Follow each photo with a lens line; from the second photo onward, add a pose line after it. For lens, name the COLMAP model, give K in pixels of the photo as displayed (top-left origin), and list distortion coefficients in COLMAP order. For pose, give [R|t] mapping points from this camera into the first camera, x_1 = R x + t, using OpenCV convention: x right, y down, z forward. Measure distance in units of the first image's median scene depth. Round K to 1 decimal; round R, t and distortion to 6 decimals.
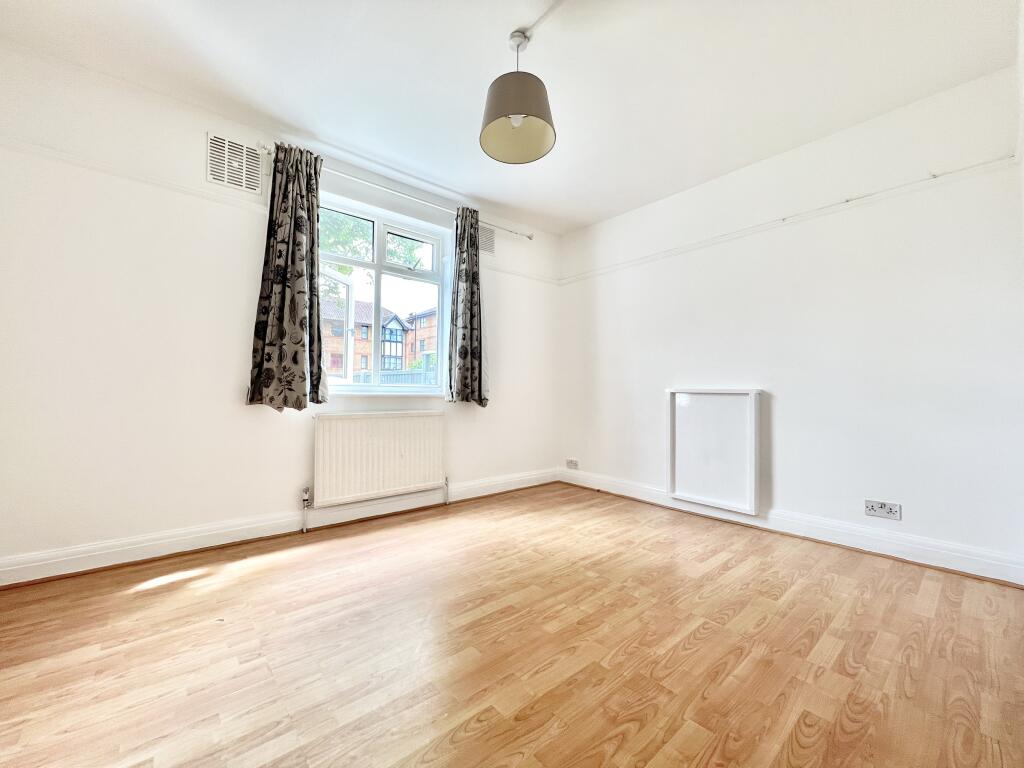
lens RADIAL K [[412.8, 0, 511.8], [0, 412.8, 378.5], [0, 0, 1]] dist [-0.001731, 0.000396]
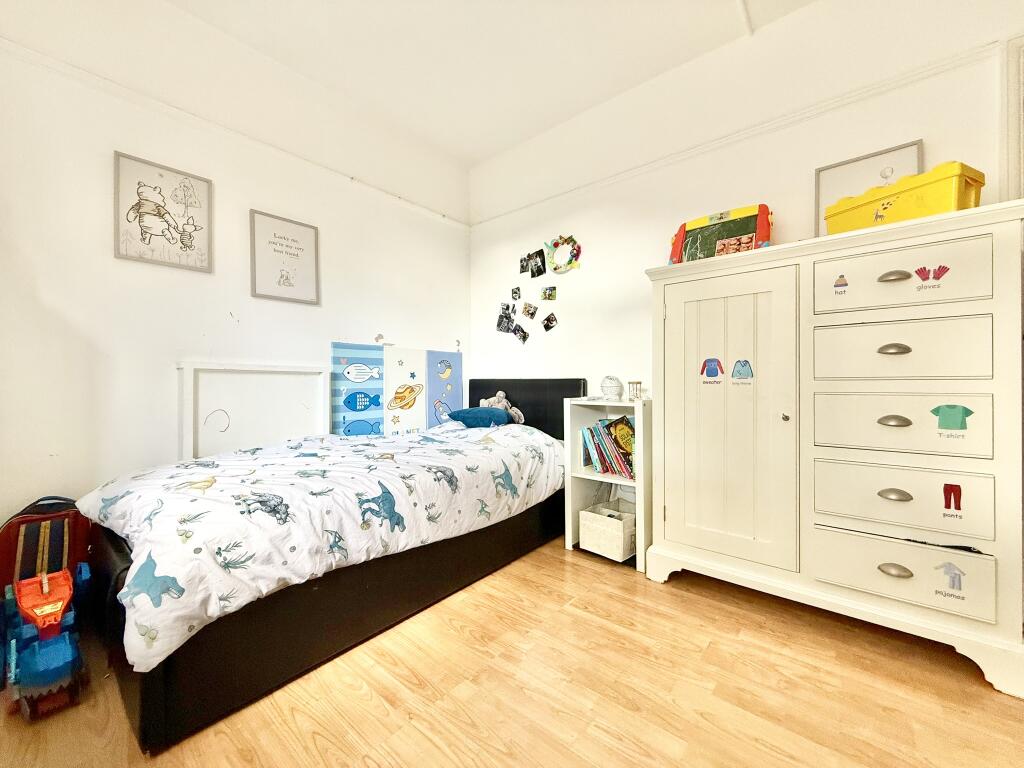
lens RADIAL K [[407.4, 0, 507.2], [0, 407.4, 382.4], [0, 0, 1]] dist [-0.002210, 0.000071]
pose [[-0.157789, -0.003970, 0.987465, -0.408615], [-0.039688, 0.999209, -0.002325, 0.066888], [-0.986675, -0.039557, -0.157822, 1.202370]]
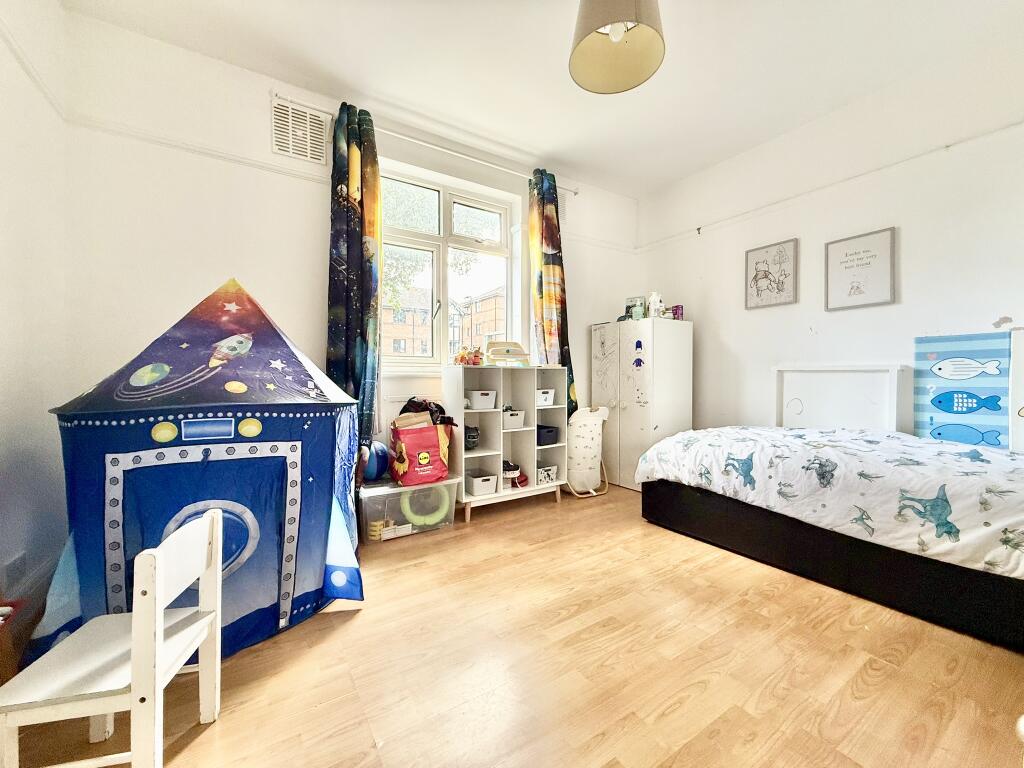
lens RADIAL K [[407.4, 0, 509.0], [0, 407.4, 382.1], [0, 0, 1]] dist [-0.002210, 0.000071]
pose [[0.990502, -0.005579, -0.137384, -0.093729], [0.012577, 0.998664, 0.050124, 0.015587], [0.136920, -0.051376, 0.989249, 0.153276]]
